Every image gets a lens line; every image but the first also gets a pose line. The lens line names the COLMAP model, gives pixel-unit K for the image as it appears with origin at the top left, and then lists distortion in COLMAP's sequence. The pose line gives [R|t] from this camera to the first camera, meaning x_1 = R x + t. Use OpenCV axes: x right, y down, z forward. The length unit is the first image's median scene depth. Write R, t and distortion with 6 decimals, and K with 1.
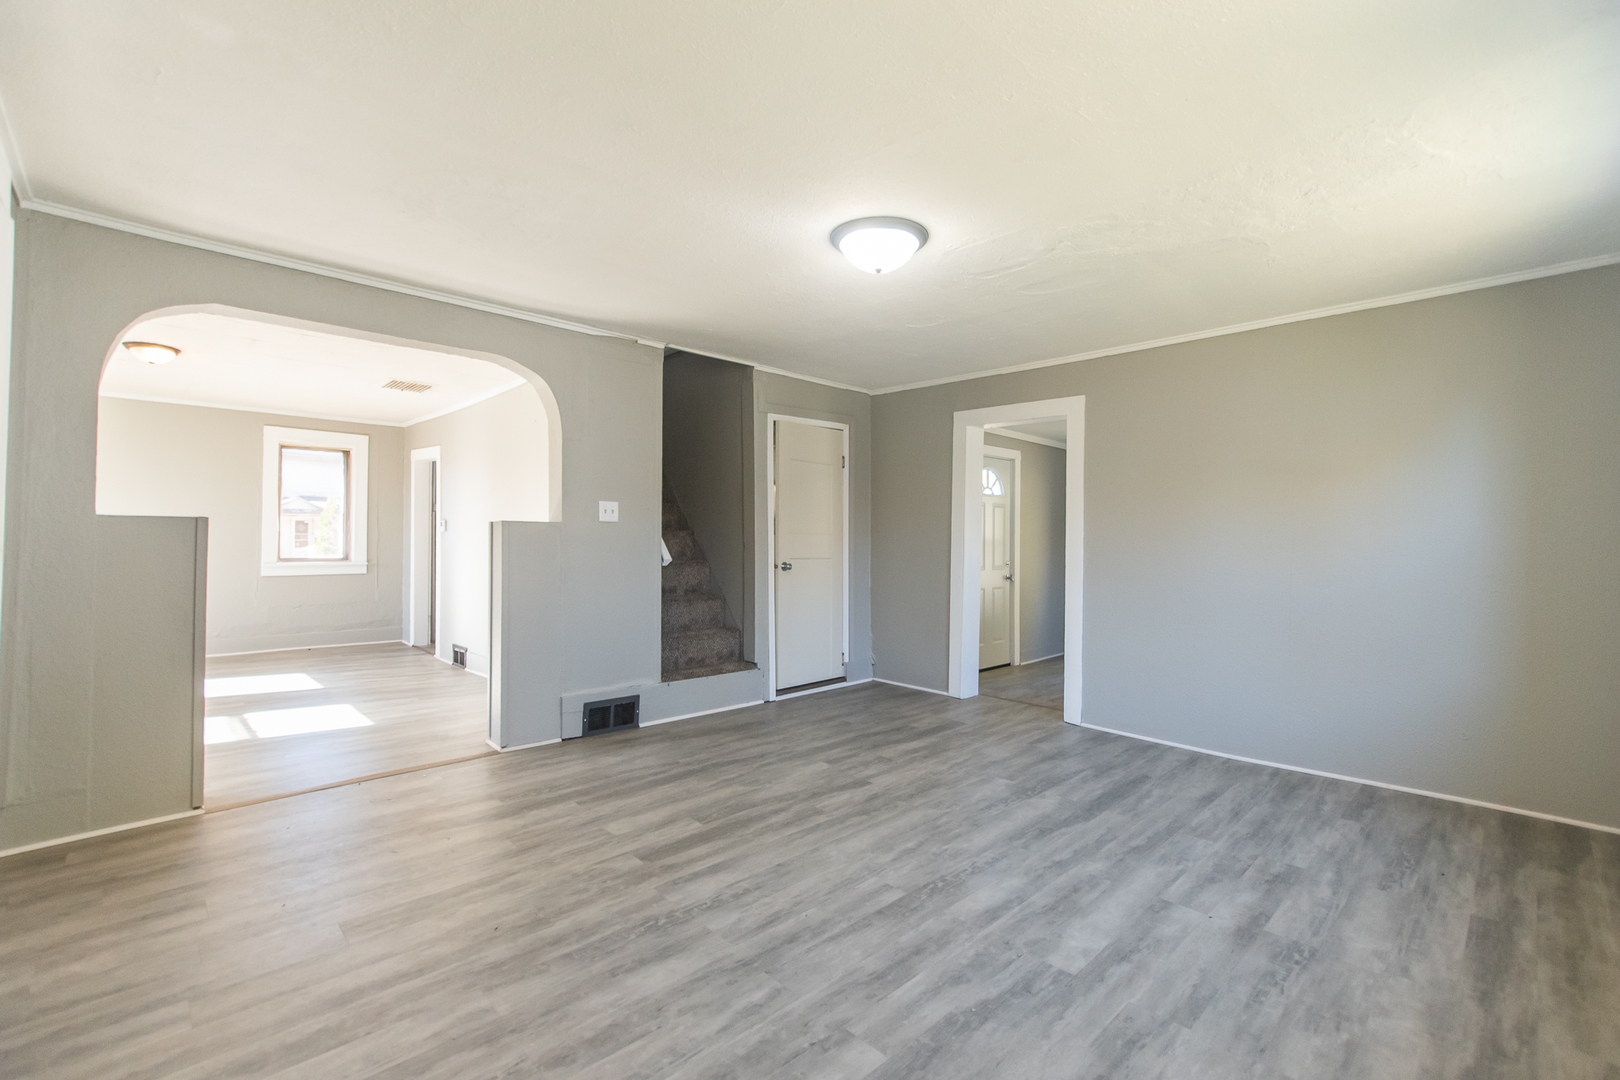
lens RADIAL K [[709.3, 0, 813.8], [0, 709.3, 533.9], [0, 0, 1]] dist [0.001690, 0.000079]
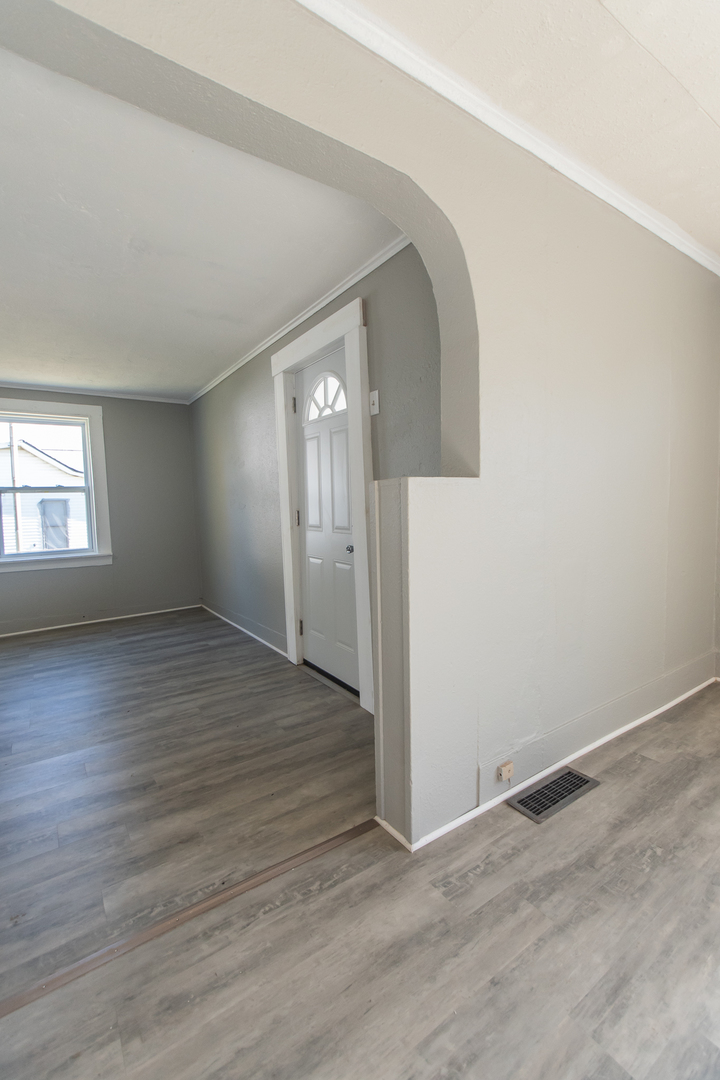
lens RADIAL K [[472.9, 0, 361.4], [0, 472.9, 531.4], [0, 0, 1]] dist [0.001690, 0.000079]
pose [[-0.984563, 0.002500, 0.175015, -0.812376], [0.013651, 0.997949, 0.062535, -0.005340], [-0.174500, 0.063959, -0.982578, 1.327561]]
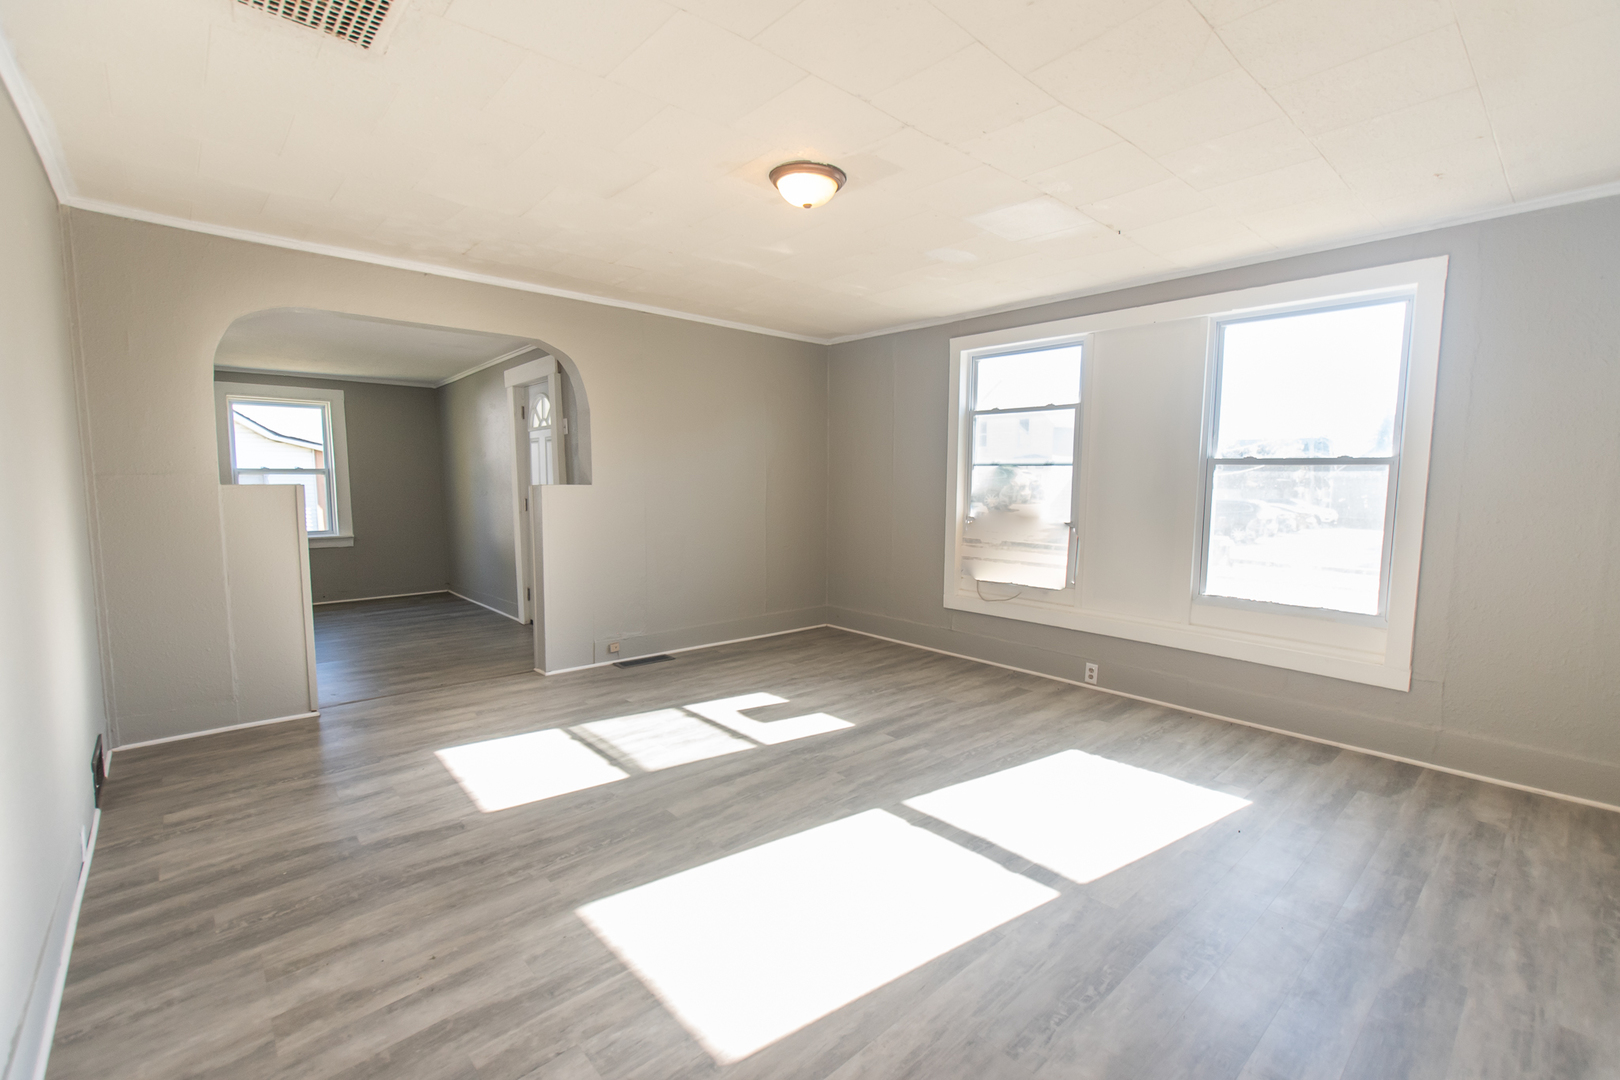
lens RADIAL K [[690.1, 0, 810.0], [0, 690.1, 540.0], [0, 0, 1]] dist [-0.002360, -0.000129]
pose [[-0.999151, -0.015154, 0.038320, -1.315697], [-0.012040, 0.996704, 0.080228, -0.033543], [-0.039409, 0.079699, -0.996040, 2.133528]]
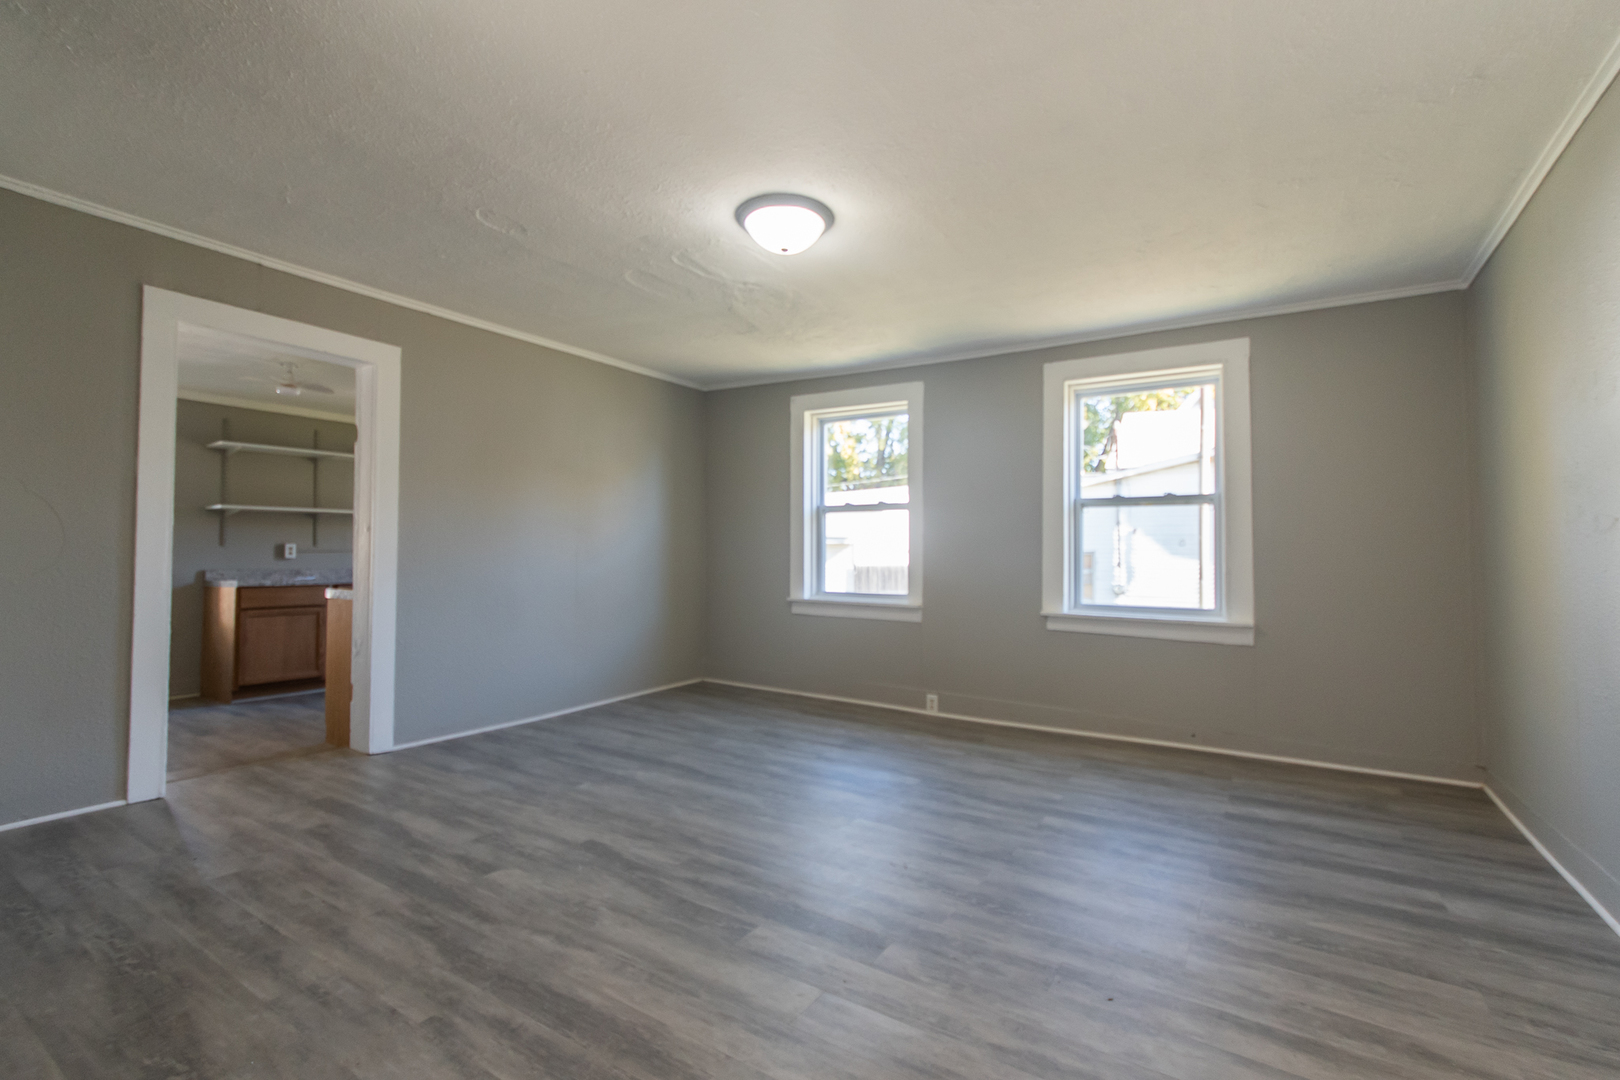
lens RADIAL K [[709.3, 0, 813.8], [0, 709.3, 533.9], [0, 0, 1]] dist [0.001690, 0.000079]
pose [[-0.221667, 0.012668, 0.975040, -0.722327], [-0.013673, 0.999777, -0.016098, 0.031322], [-0.975027, -0.016900, -0.221444, 0.942373]]
